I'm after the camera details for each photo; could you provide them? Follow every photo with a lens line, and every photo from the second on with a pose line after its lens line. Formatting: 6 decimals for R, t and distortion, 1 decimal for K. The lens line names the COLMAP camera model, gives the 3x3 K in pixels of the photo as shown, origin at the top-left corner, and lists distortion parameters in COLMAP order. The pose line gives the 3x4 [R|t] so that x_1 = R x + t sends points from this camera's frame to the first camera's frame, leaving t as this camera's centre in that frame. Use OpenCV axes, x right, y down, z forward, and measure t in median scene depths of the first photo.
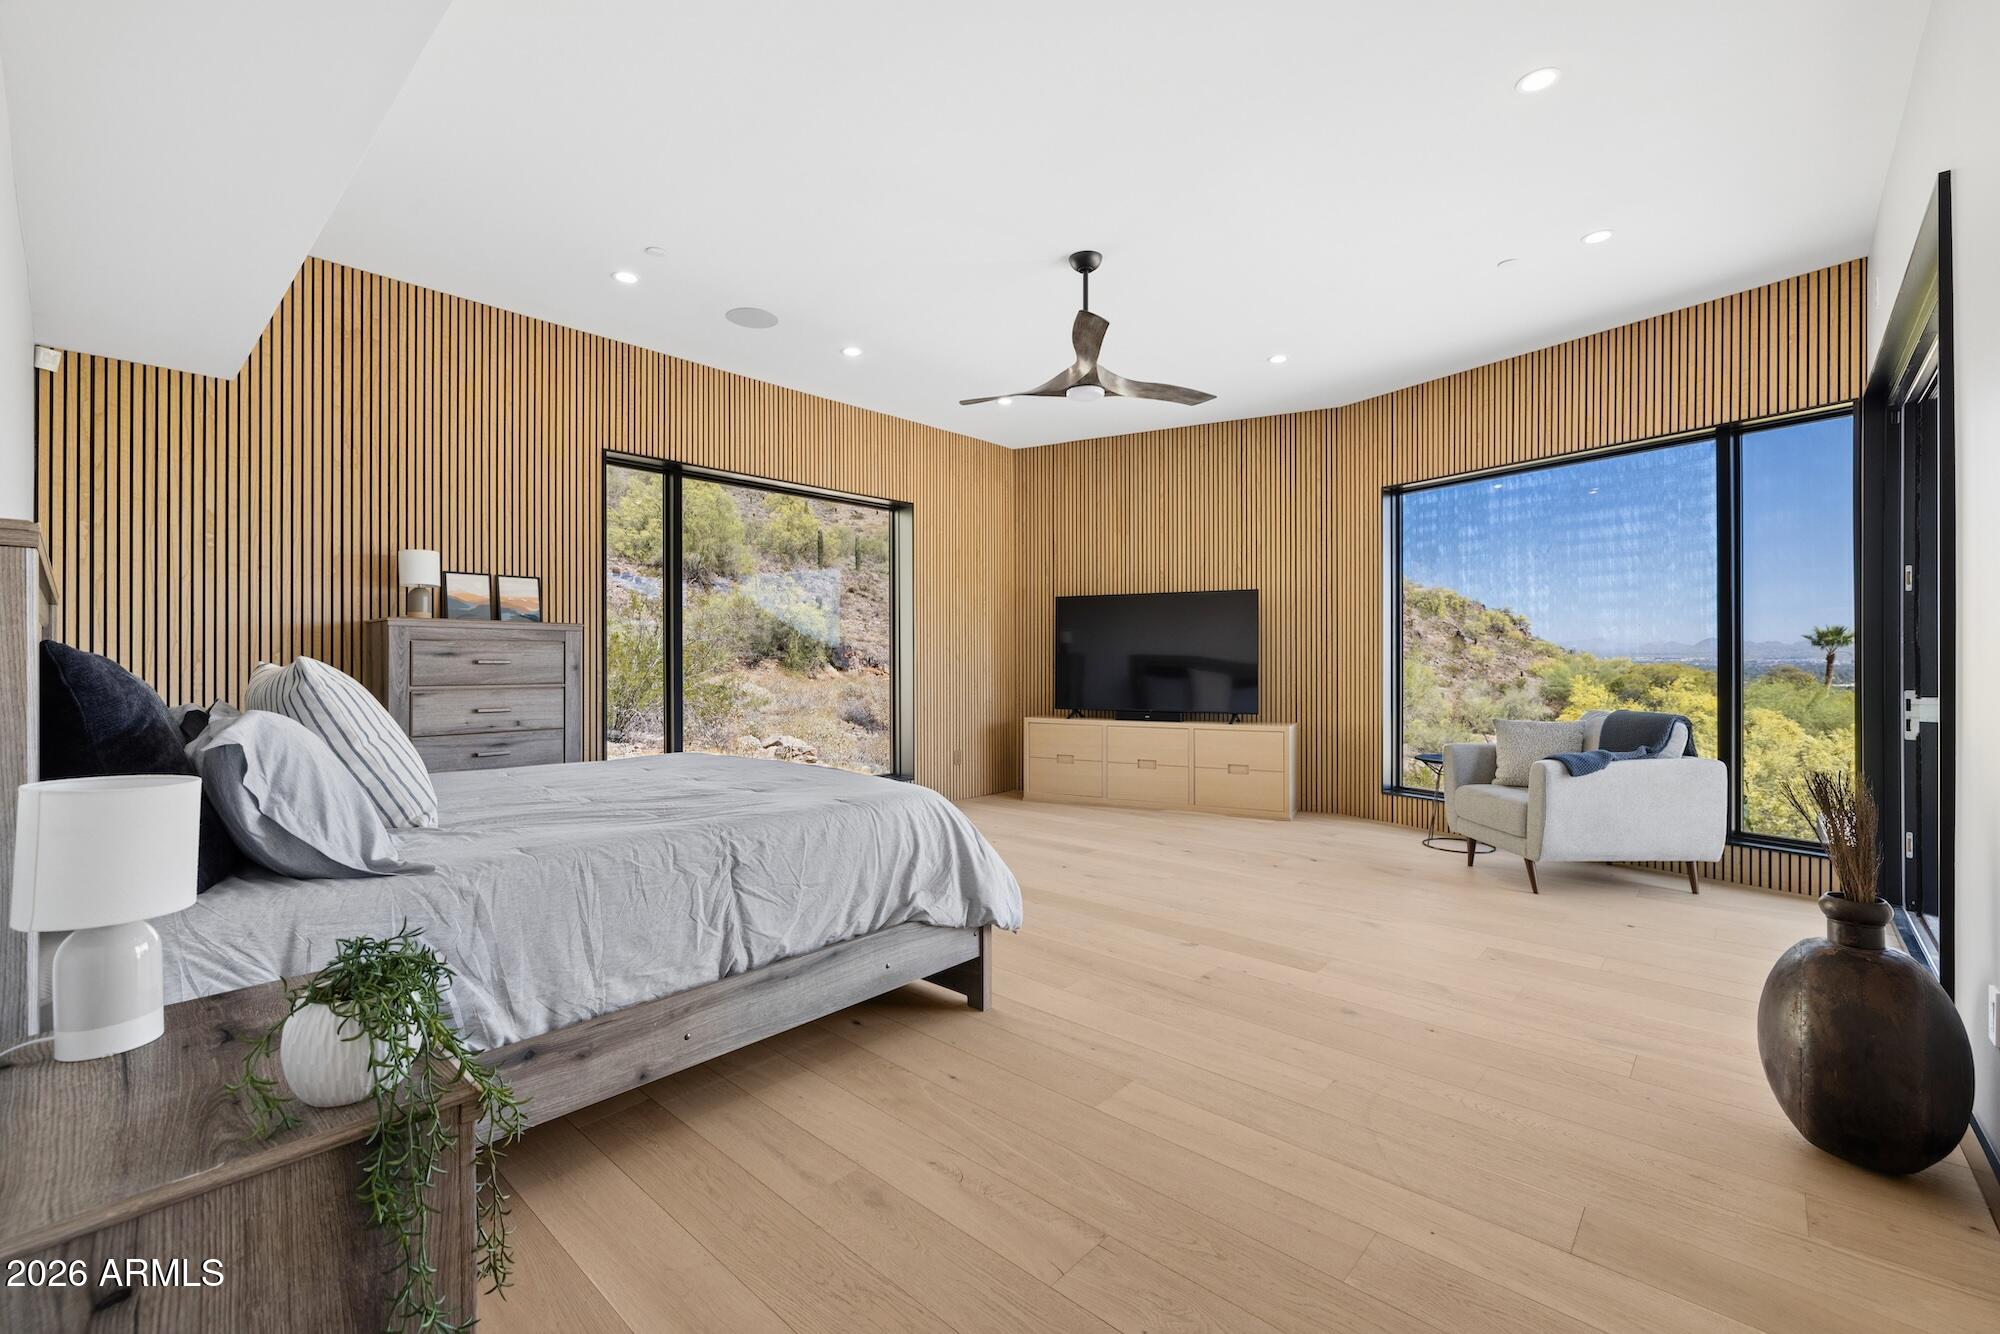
lens RADIAL K [[837.3, 0, 1001.5], [0, 837.3, 658.9], [0, 0, 1]] dist [0.000180, -0.000001]
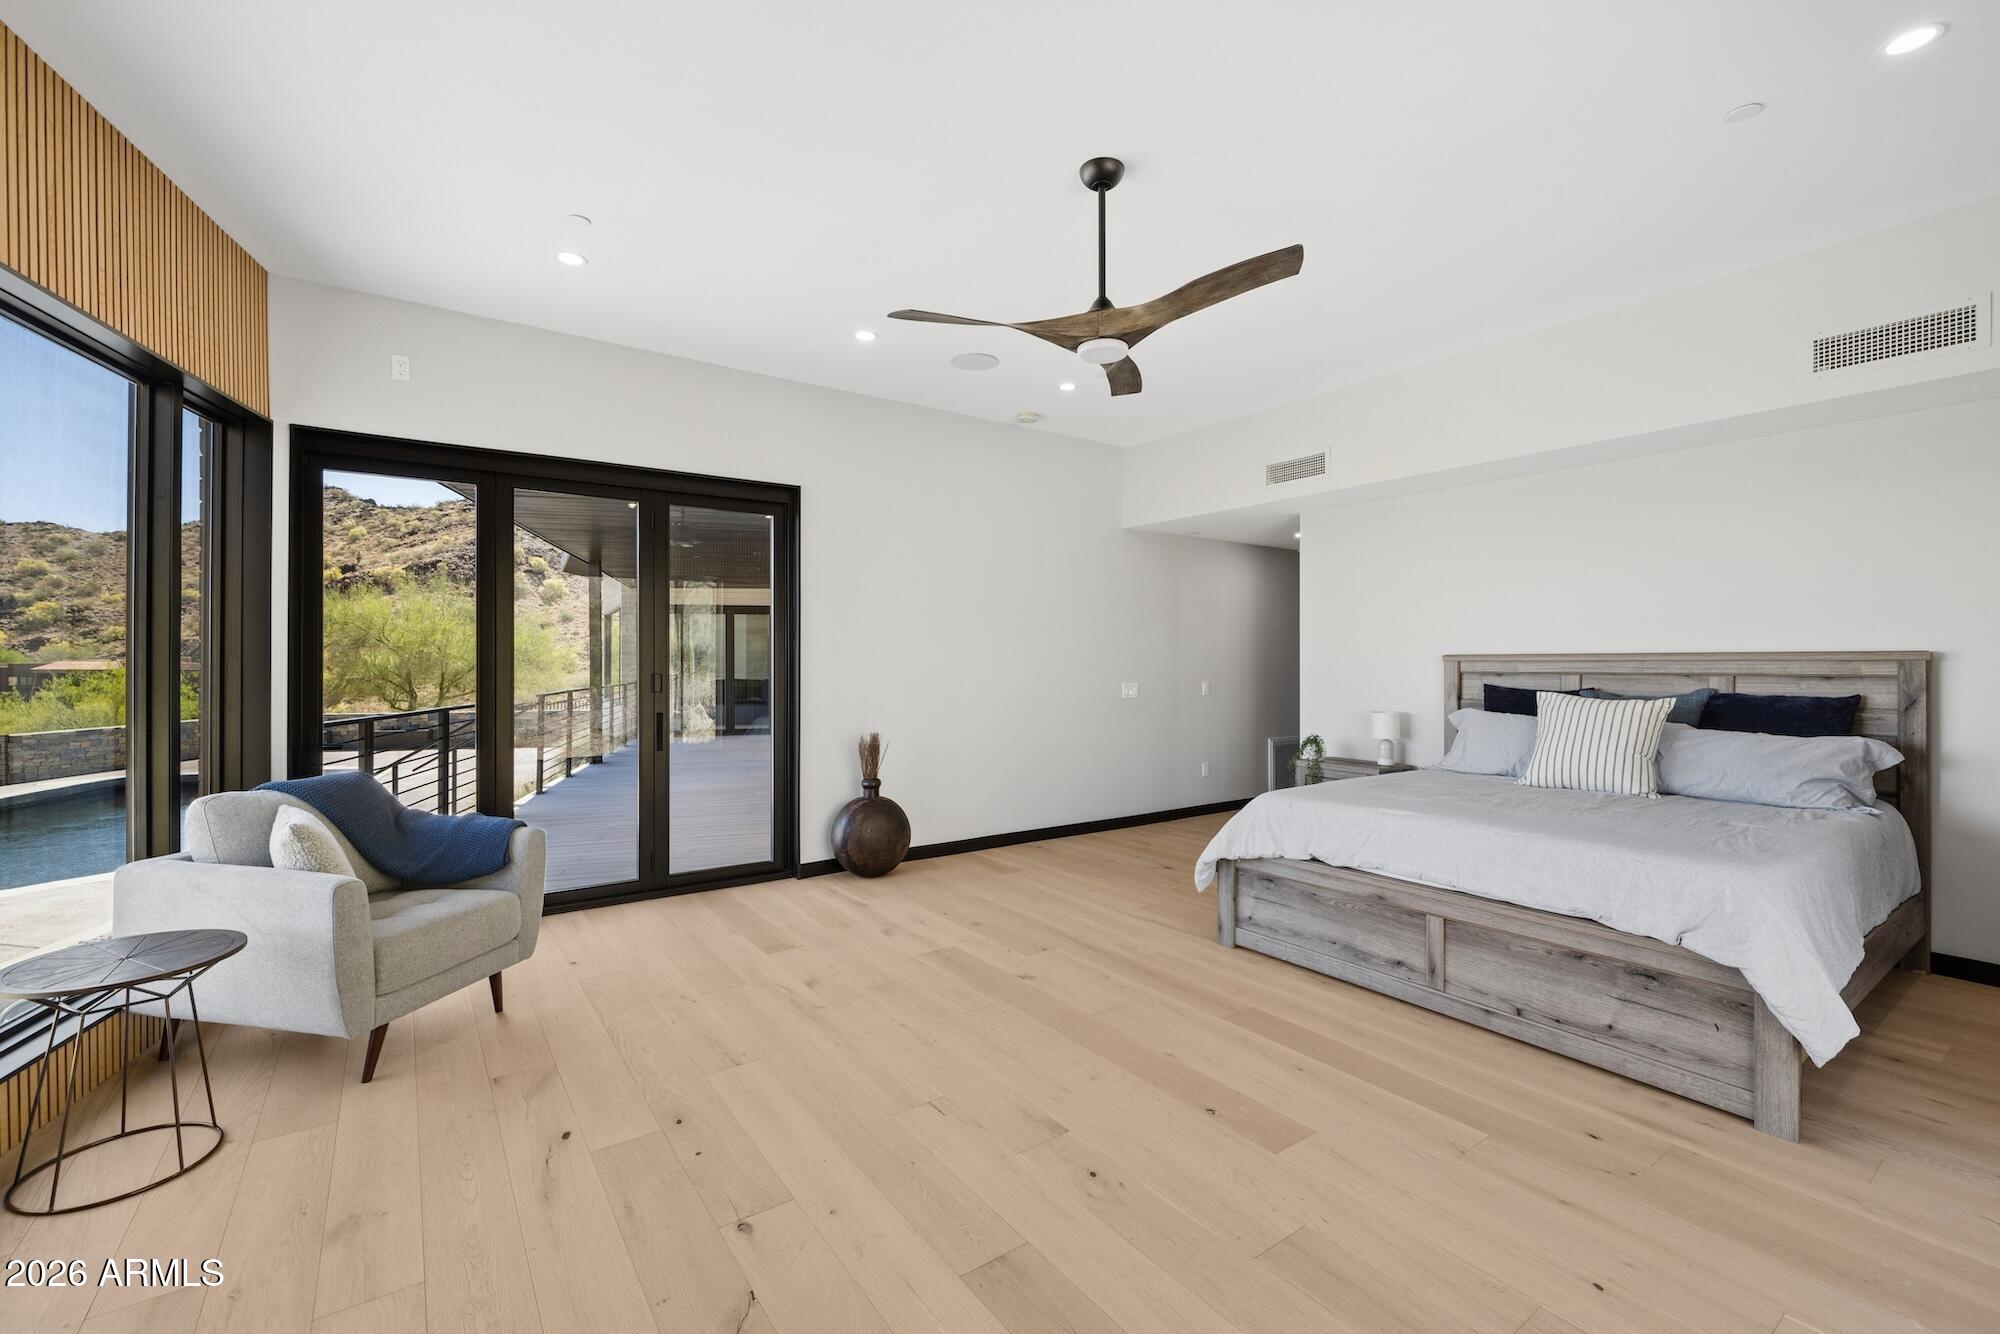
lens RADIAL K [[845.9, 0, 985.5], [0, 845.9, 672.0], [0, 0, 1]] dist [0.001122, 0.000150]
pose [[-0.972051, -0.003785, 0.234741, 0.021380], [-0.000707, 0.999913, 0.013198, -0.031665], [-0.234771, 0.012663, -0.971968, 1.439085]]
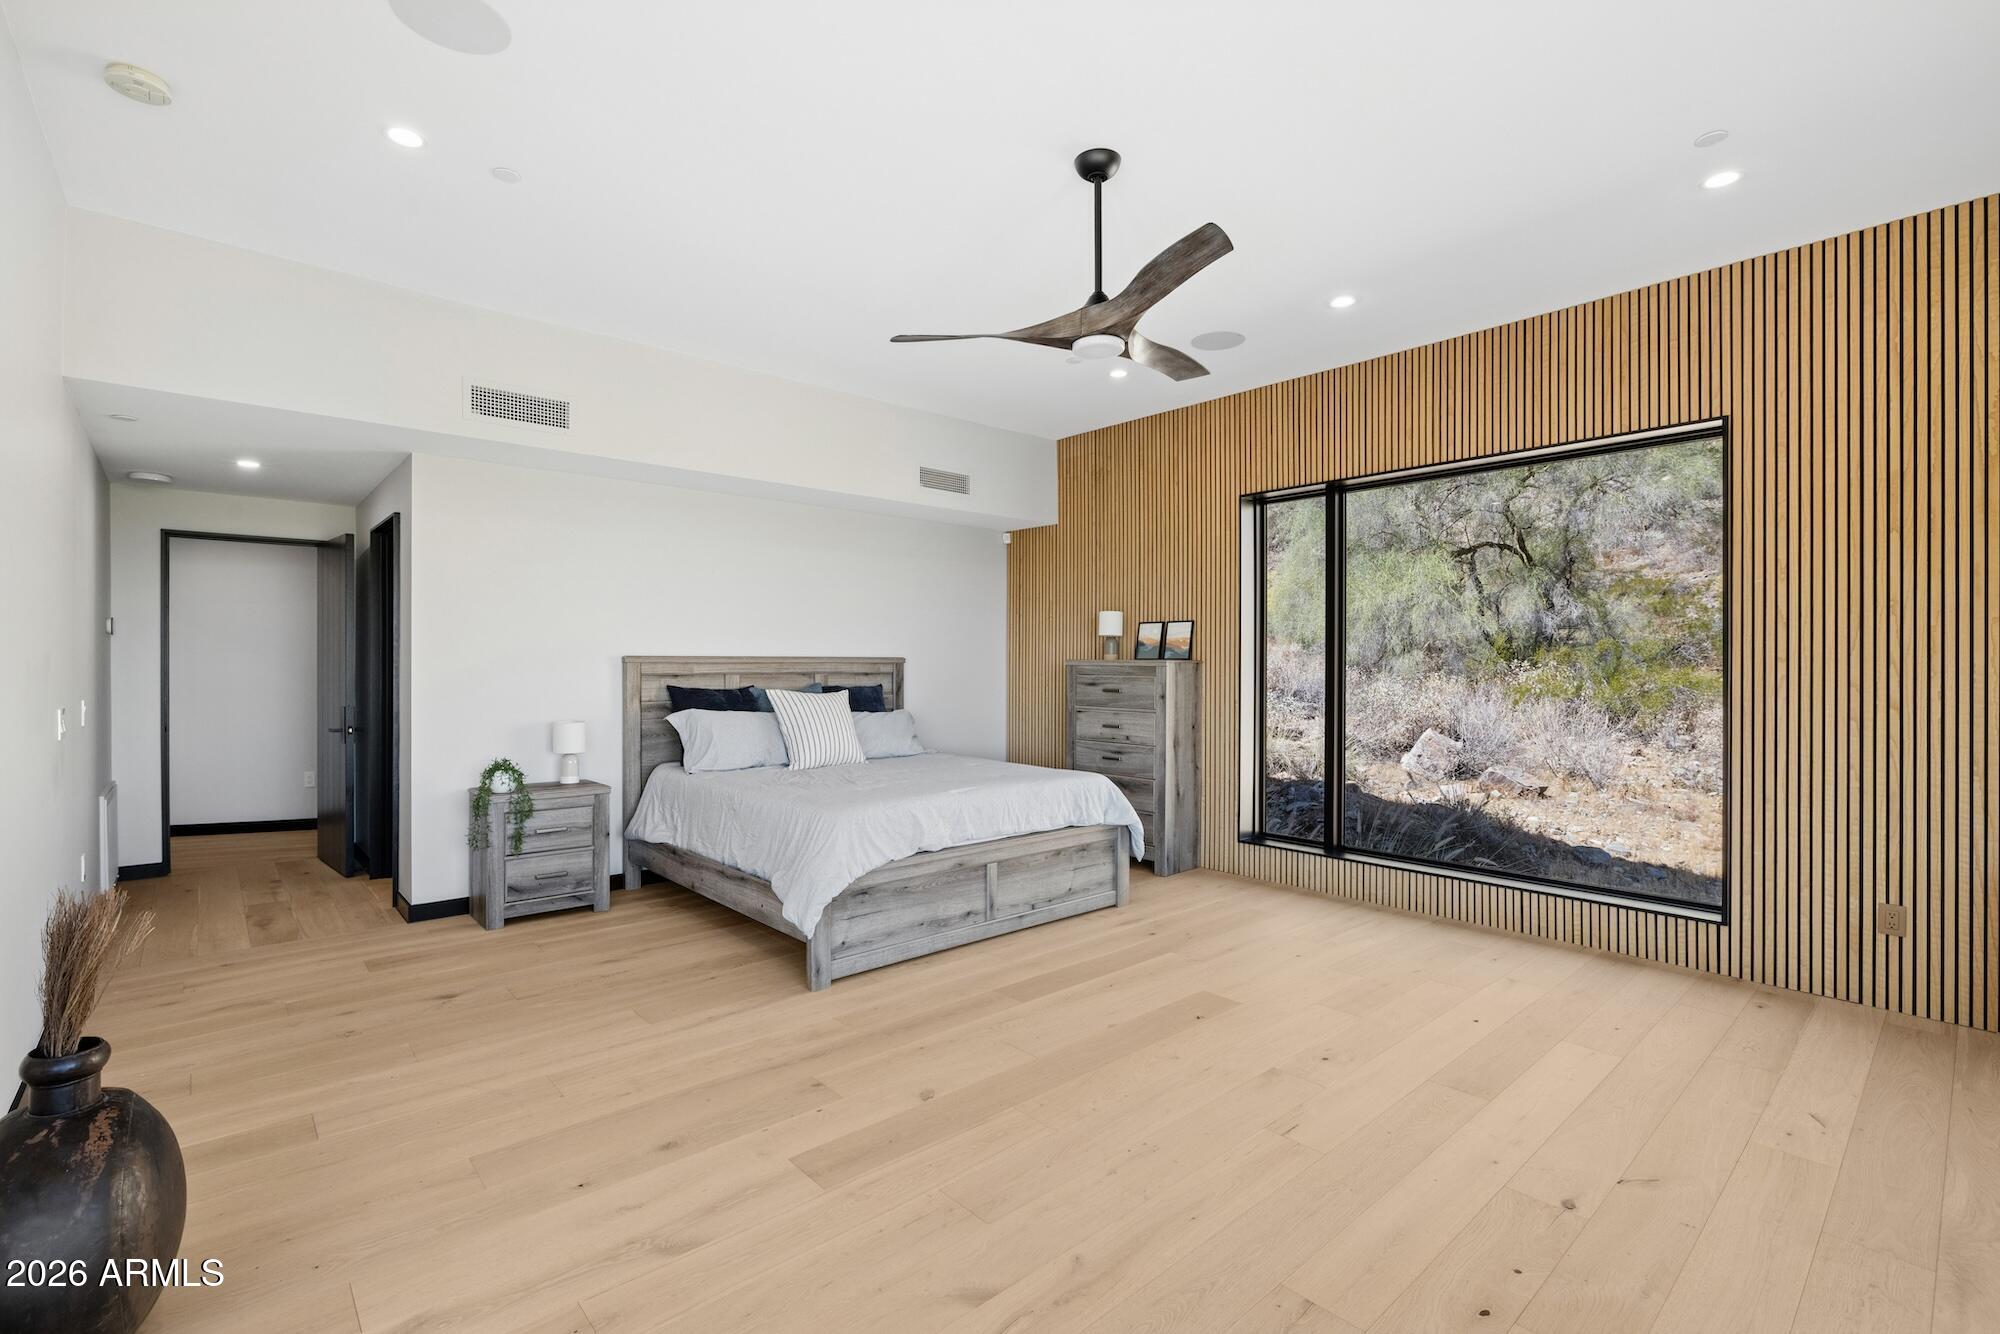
lens RADIAL K [[902.7, 0, 985.4], [0, 902.7, 661.9], [0, 0, 1]] dist [-0.020487, 0.010497]
pose [[-0.113204, -0.003035, -0.993567, 0.729796], [-0.004437, 0.999987, -0.002550, -0.031994], [0.993562, 0.004119, -0.113216, 0.816450]]
